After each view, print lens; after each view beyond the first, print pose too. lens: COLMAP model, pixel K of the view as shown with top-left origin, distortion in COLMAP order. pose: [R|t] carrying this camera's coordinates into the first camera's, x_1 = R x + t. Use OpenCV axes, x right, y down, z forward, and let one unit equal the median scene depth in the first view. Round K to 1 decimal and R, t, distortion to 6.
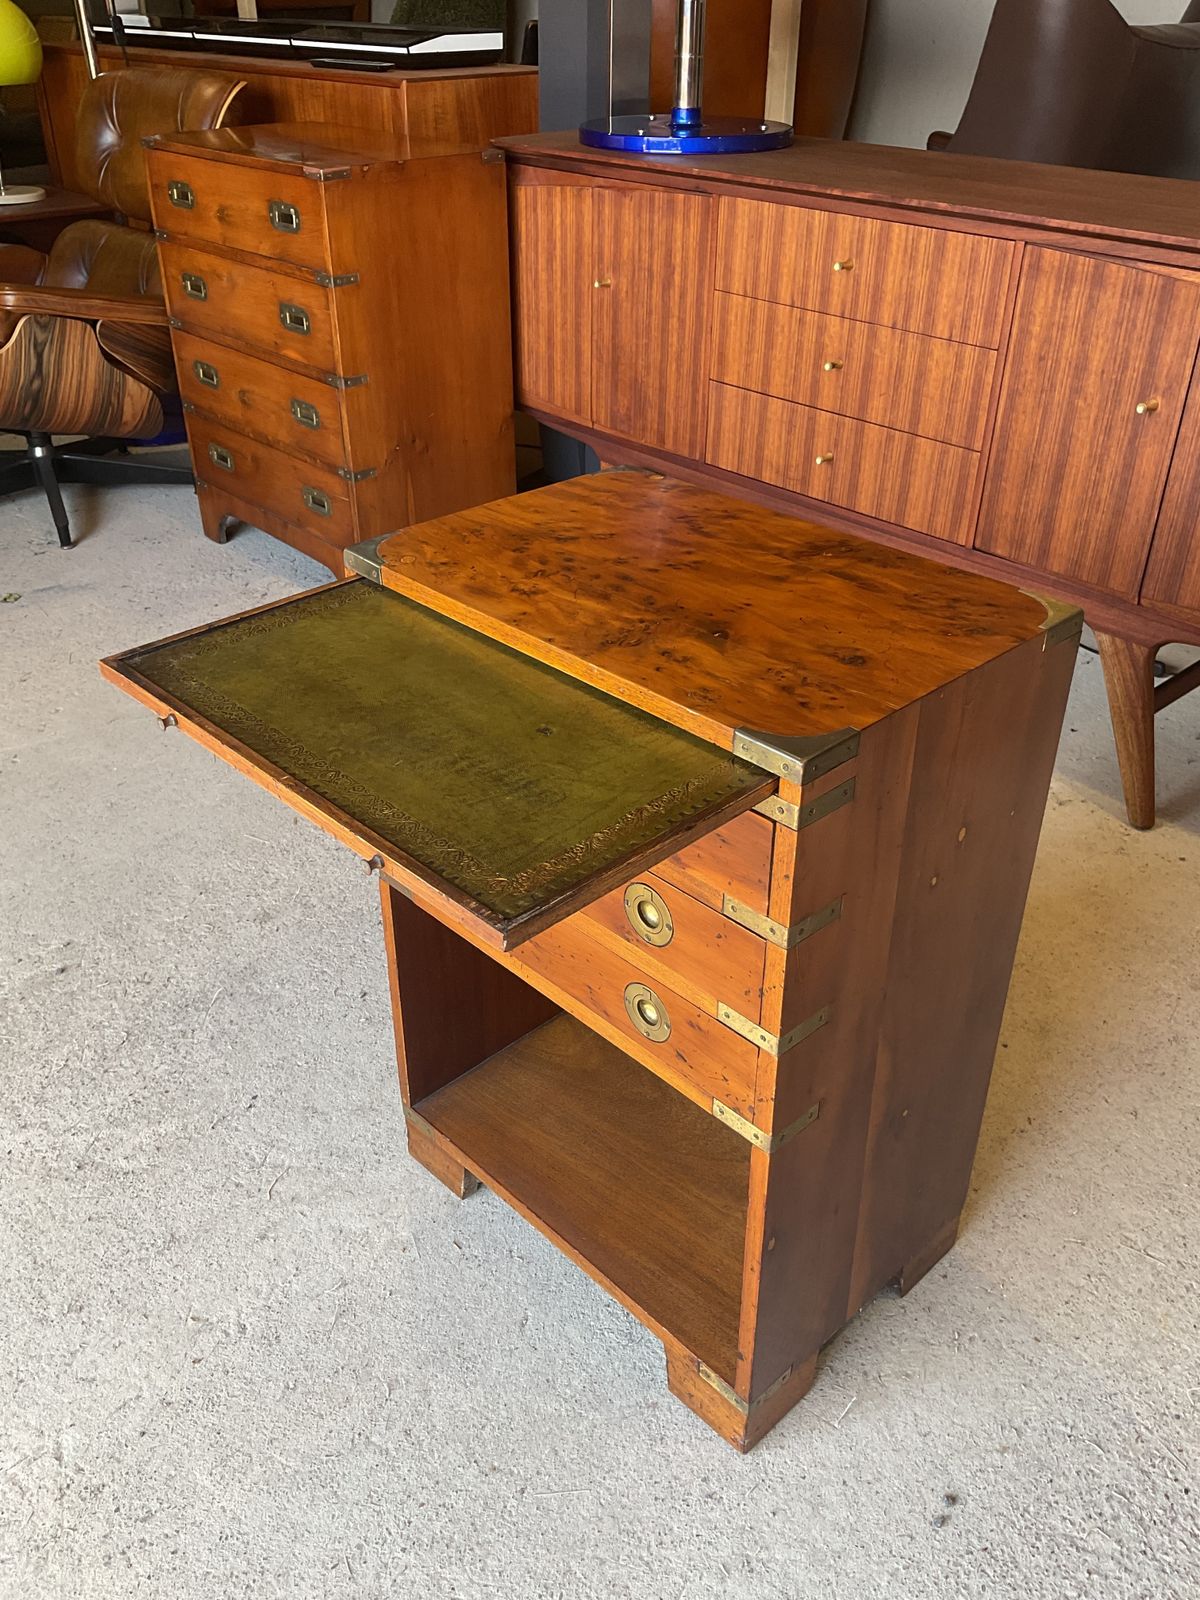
lens RADIAL K [[1339.2, 0, 596.3], [0, 1339.2, 797.9], [0, 0, 1]] dist [0.032419, -0.068672]
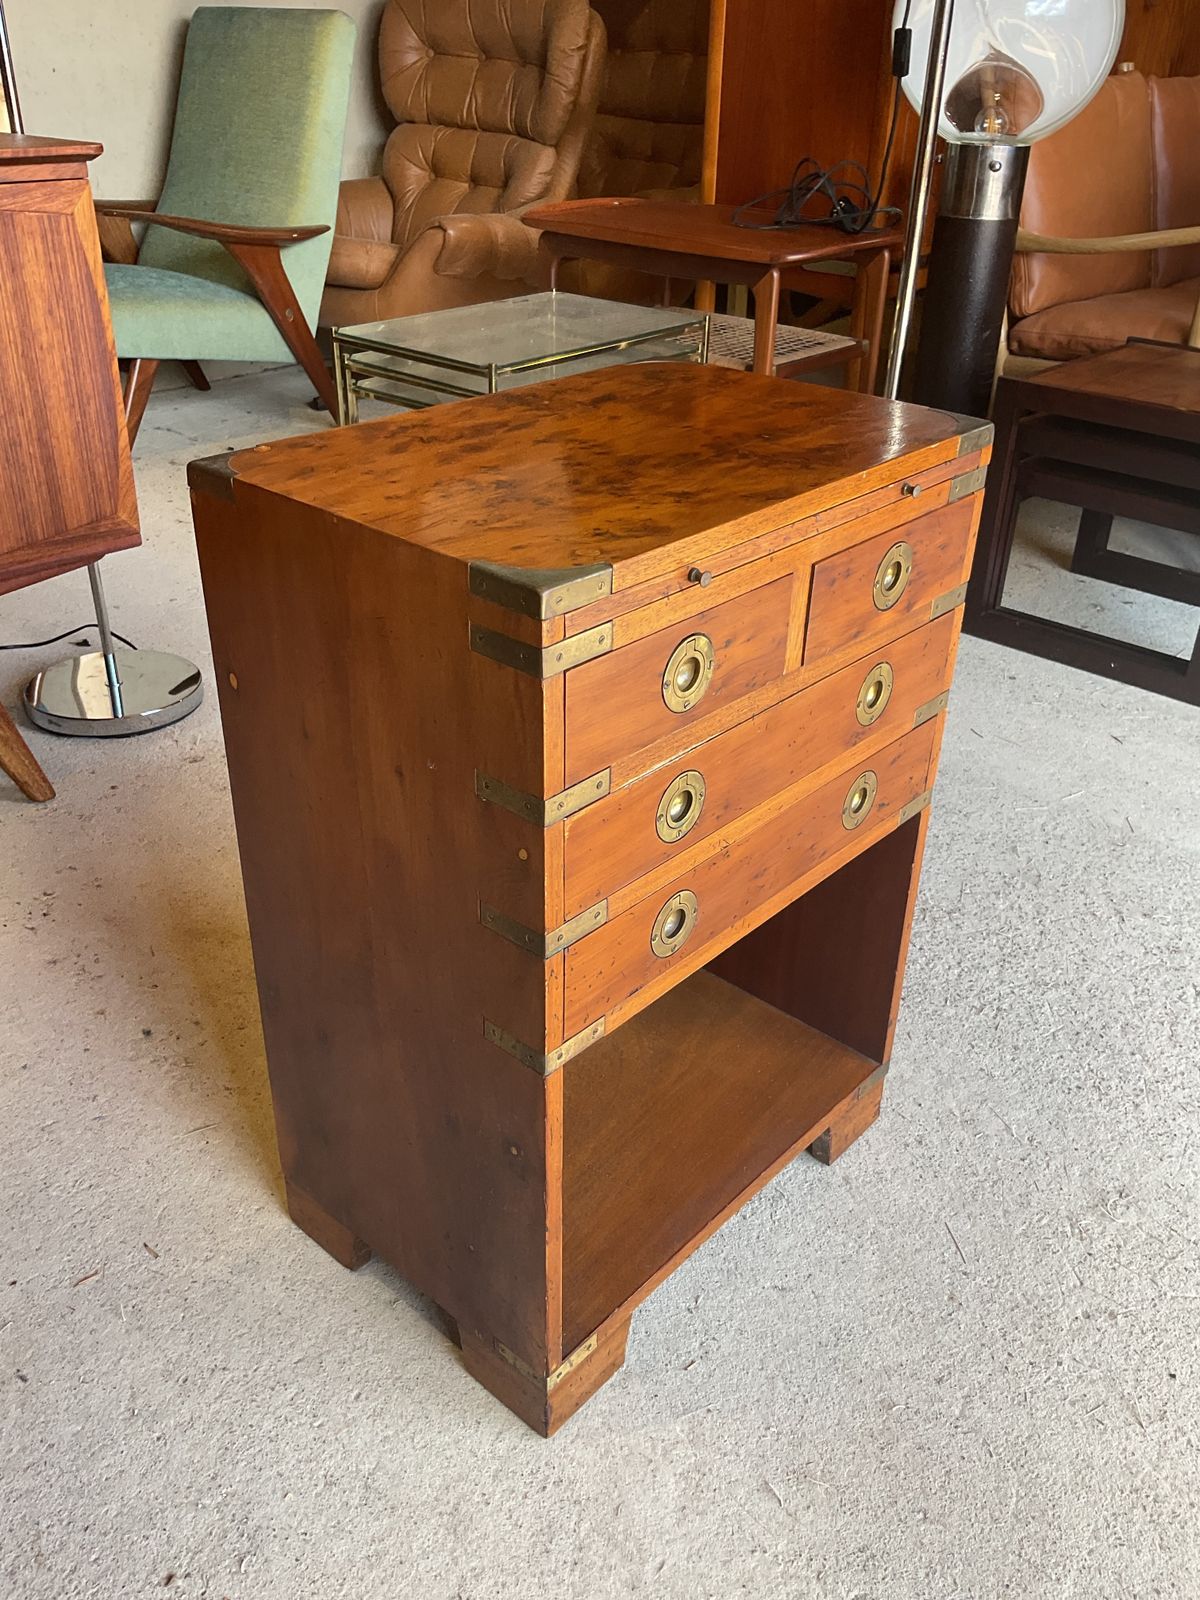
lens RADIAL K [[1339.2, 0, 601.7], [0, 1339.2, 790.8], [0, 0, 1]] dist [0.032419, -0.068672]
pose [[-0.074344, -0.493599, 0.866506, -0.589018], [0.509067, 0.728383, 0.458594, -0.295241], [-0.857510, 0.475203, 0.197124, 0.673612]]
